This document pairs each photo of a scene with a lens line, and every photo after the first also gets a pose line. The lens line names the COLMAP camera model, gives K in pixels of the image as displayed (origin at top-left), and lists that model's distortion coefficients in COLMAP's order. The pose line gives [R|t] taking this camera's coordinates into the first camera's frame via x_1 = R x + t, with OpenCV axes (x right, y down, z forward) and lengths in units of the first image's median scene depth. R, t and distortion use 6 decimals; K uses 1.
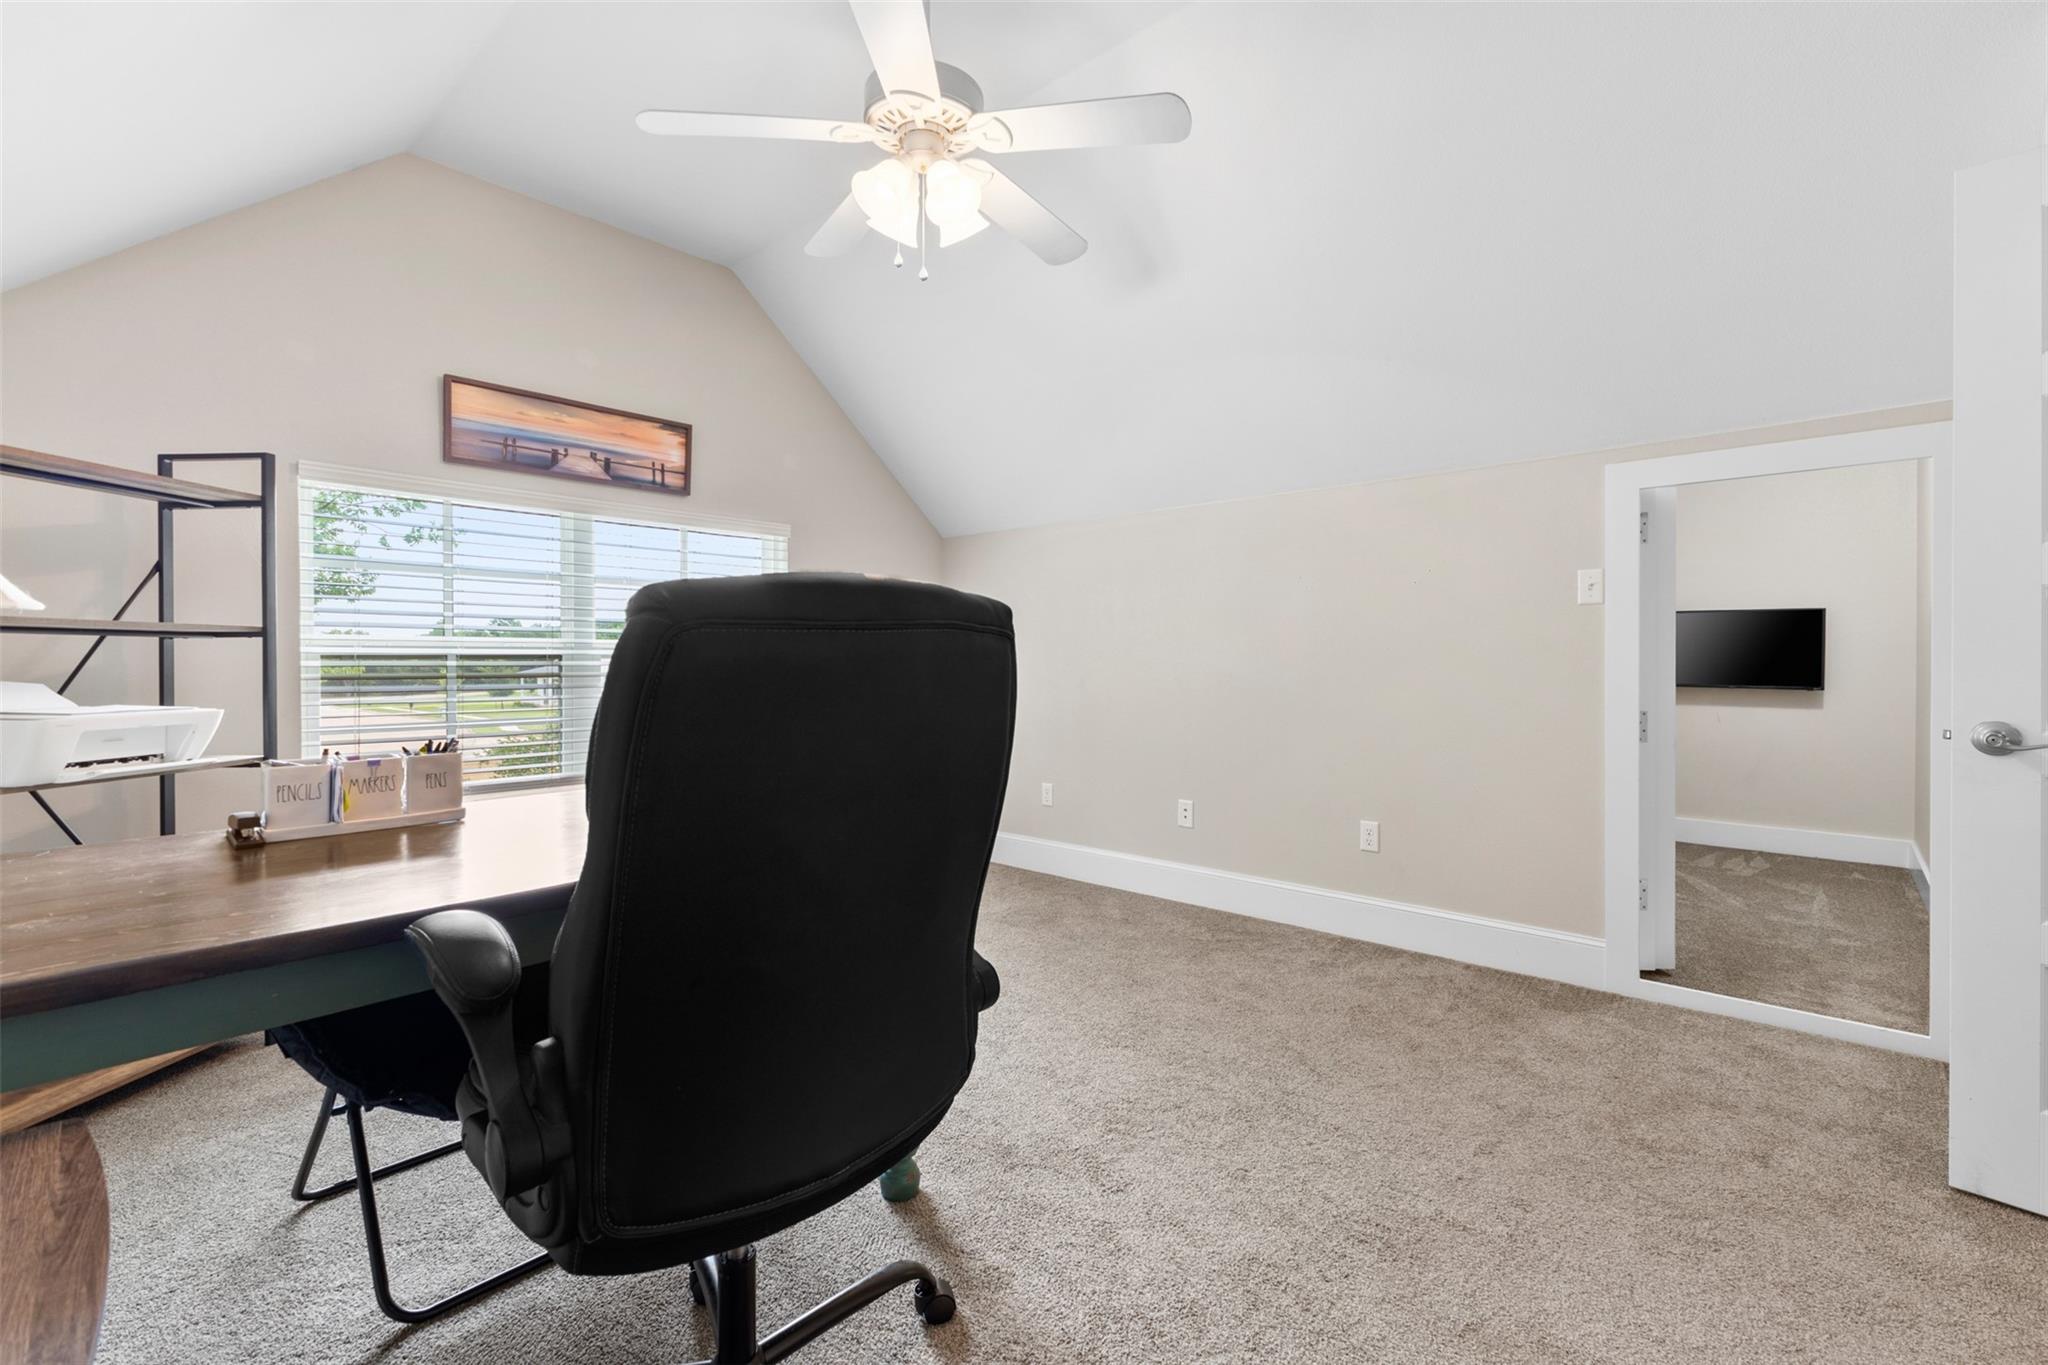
lens RADIAL K [[888.1, 0, 1033.1], [0, 888.1, 659.8], [0, 0, 1]] dist [0.003627, 0.000478]
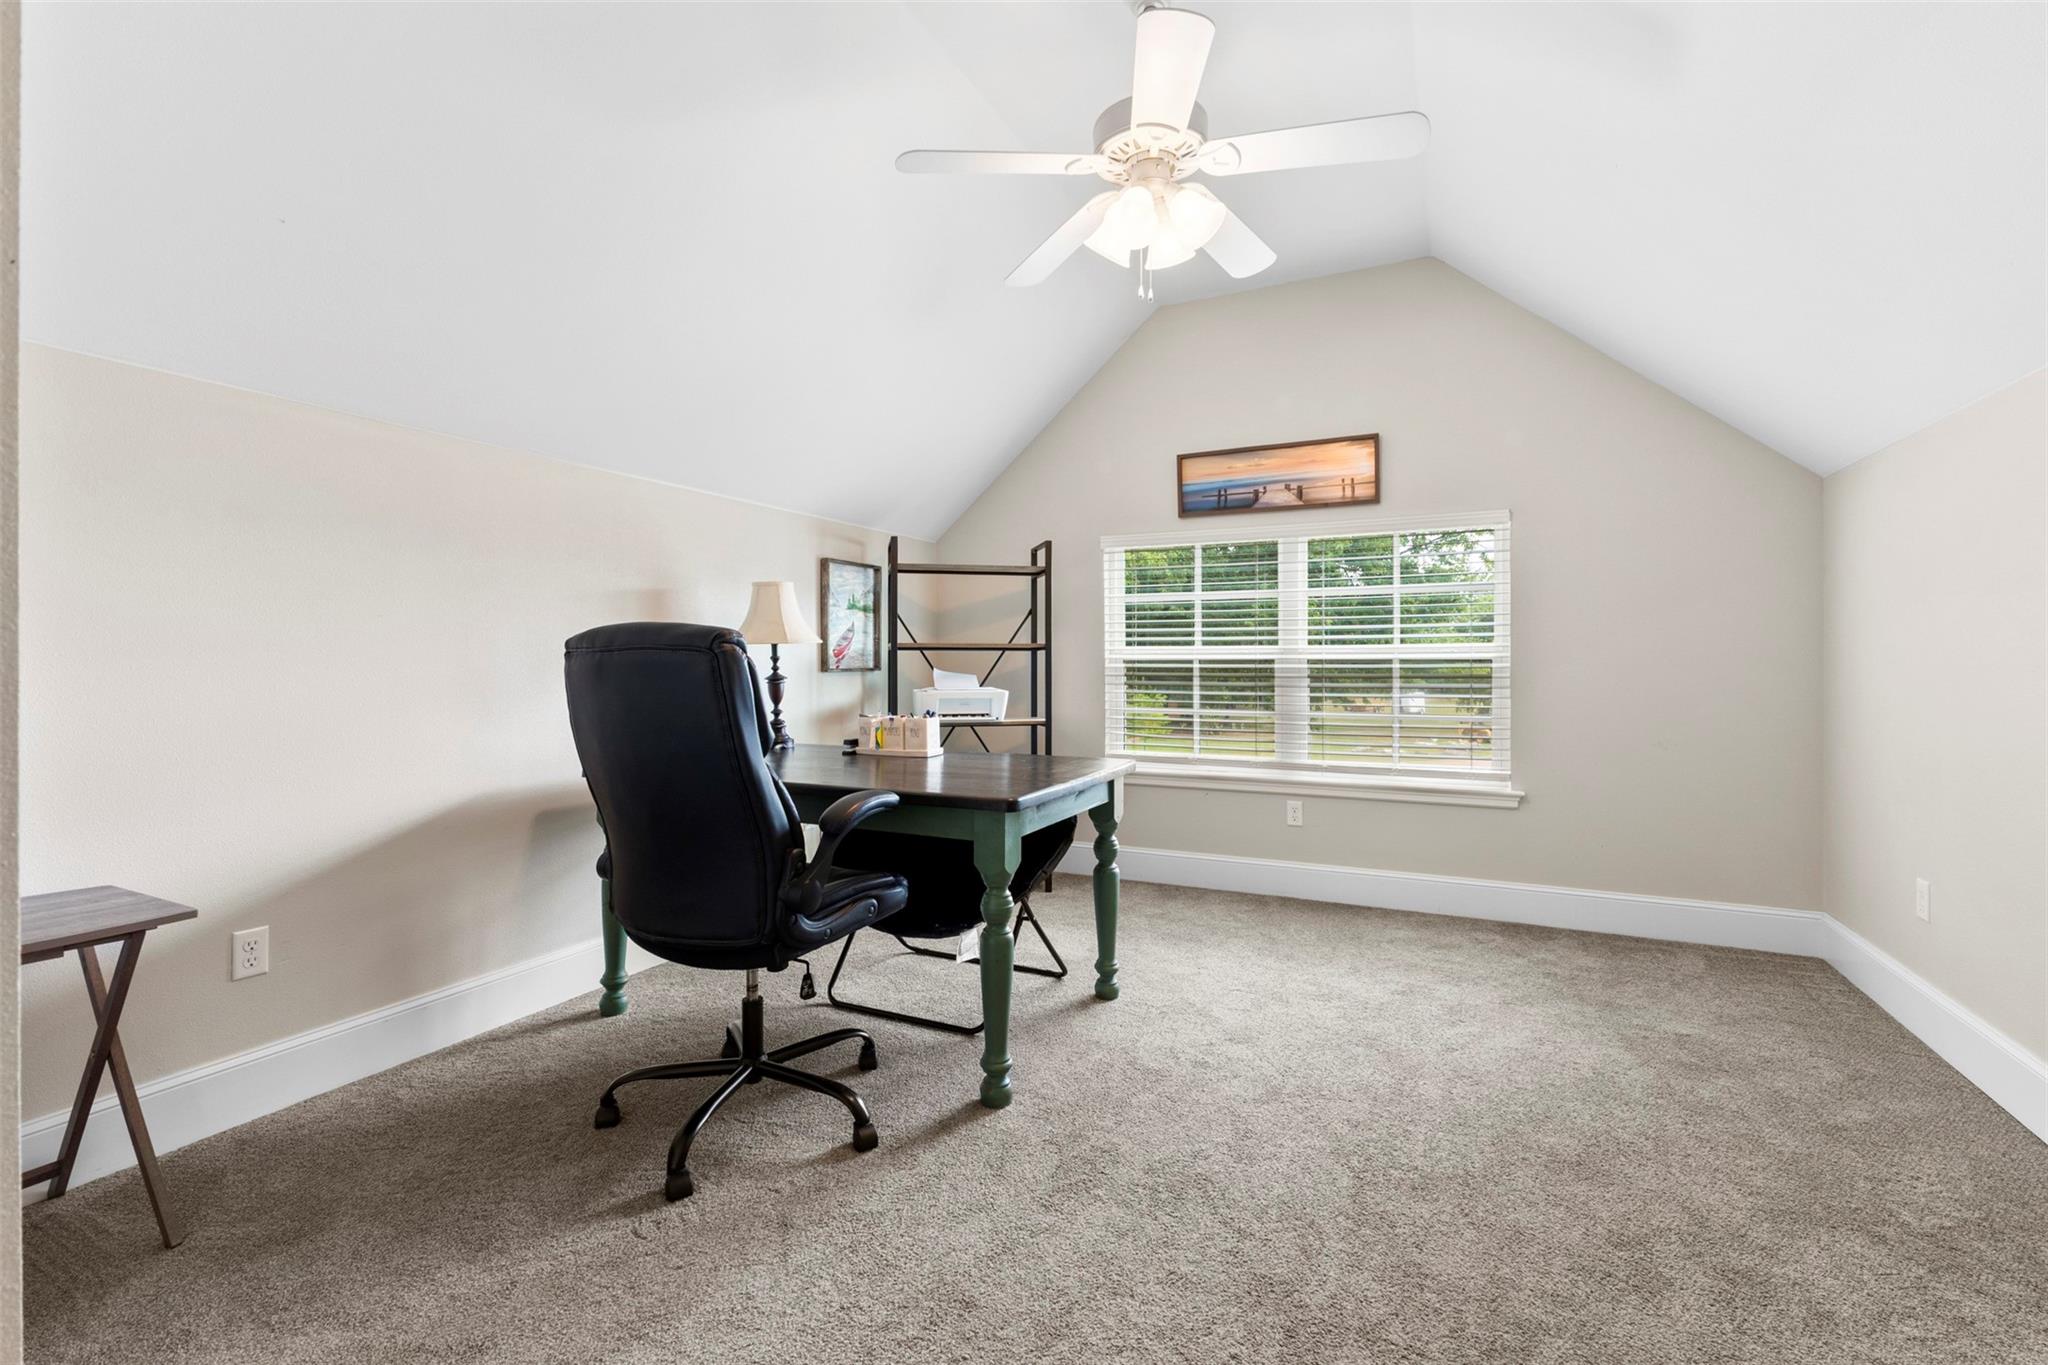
lens RADIAL K [[893.2, 0, 1023.4], [0, 893.2, 653.1], [0, 0, 1]] dist [0.000820, 0.000247]
pose [[0.254286, -0.010867, -0.967068, 0.555788], [0.001327, 0.999940, -0.010888, -0.001226], [0.967128, 0.001485, 0.254285, 0.384073]]
